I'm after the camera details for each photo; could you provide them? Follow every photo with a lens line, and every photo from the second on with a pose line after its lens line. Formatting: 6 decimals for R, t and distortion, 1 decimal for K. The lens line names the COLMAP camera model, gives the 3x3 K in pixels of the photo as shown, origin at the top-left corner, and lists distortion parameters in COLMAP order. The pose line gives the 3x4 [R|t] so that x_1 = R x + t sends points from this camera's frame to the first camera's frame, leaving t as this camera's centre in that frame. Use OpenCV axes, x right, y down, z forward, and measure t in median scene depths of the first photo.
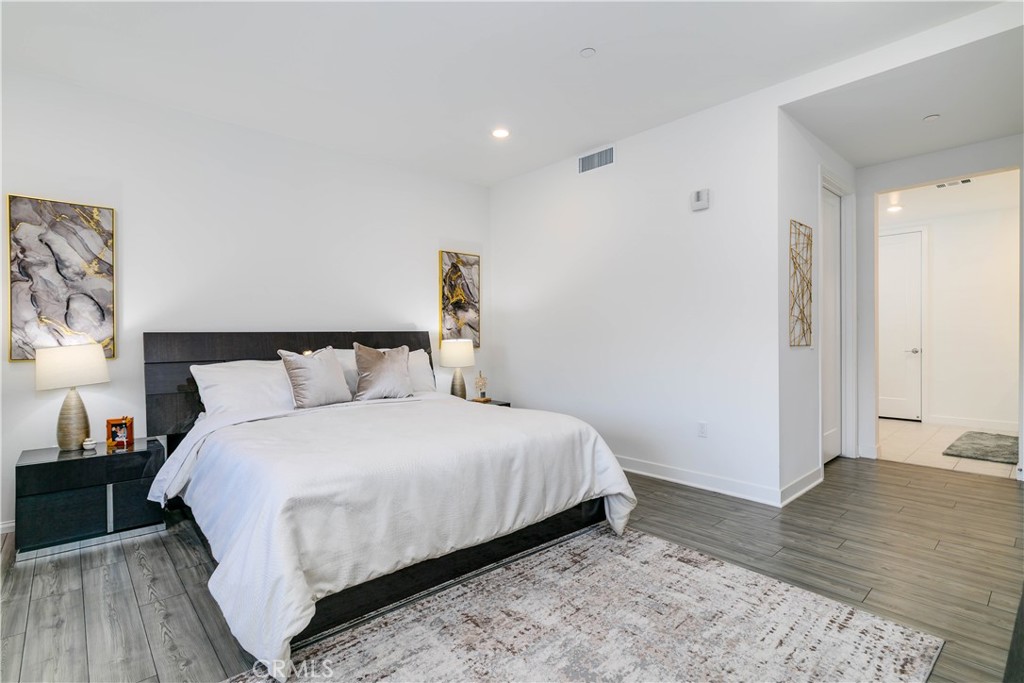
lens RADIAL K [[495.8, 0, 507.7], [0, 495.8, 342.2], [0, 0, 1]] dist [-0.003375, -0.000378]
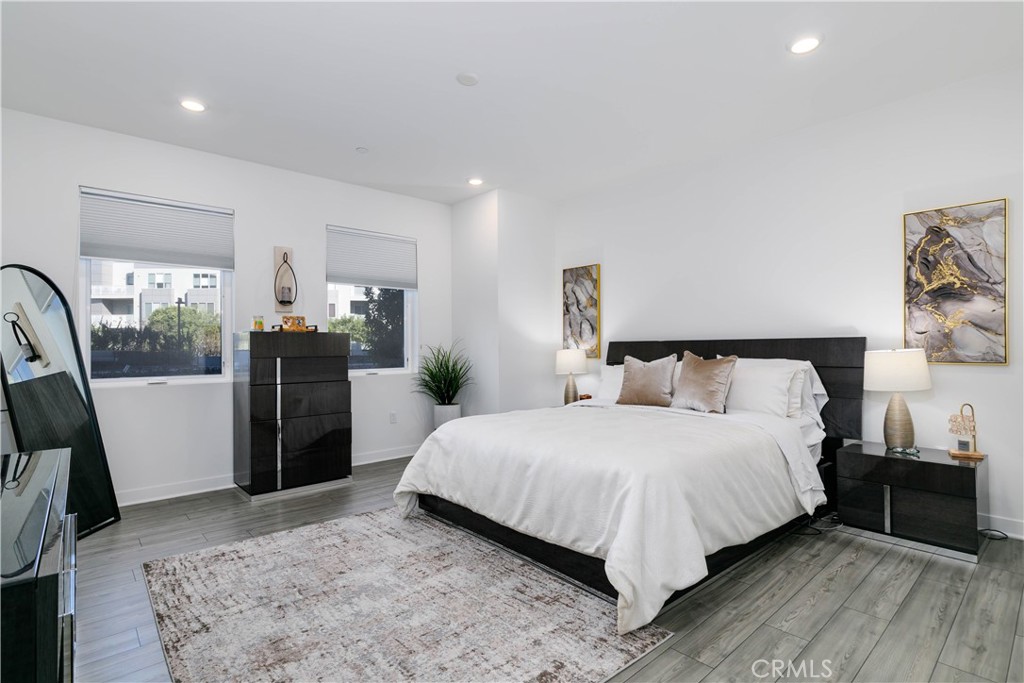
lens RADIAL K [[495.8, 0, 508.3], [0, 495.8, 340.8], [0, 0, 1]] dist [-0.003375, -0.000378]
pose [[-0.004168, -0.006180, -0.999972, 0.816573], [-0.007586, 0.999952, -0.006148, -0.012610], [0.999963, 0.007561, -0.004214, 0.746106]]
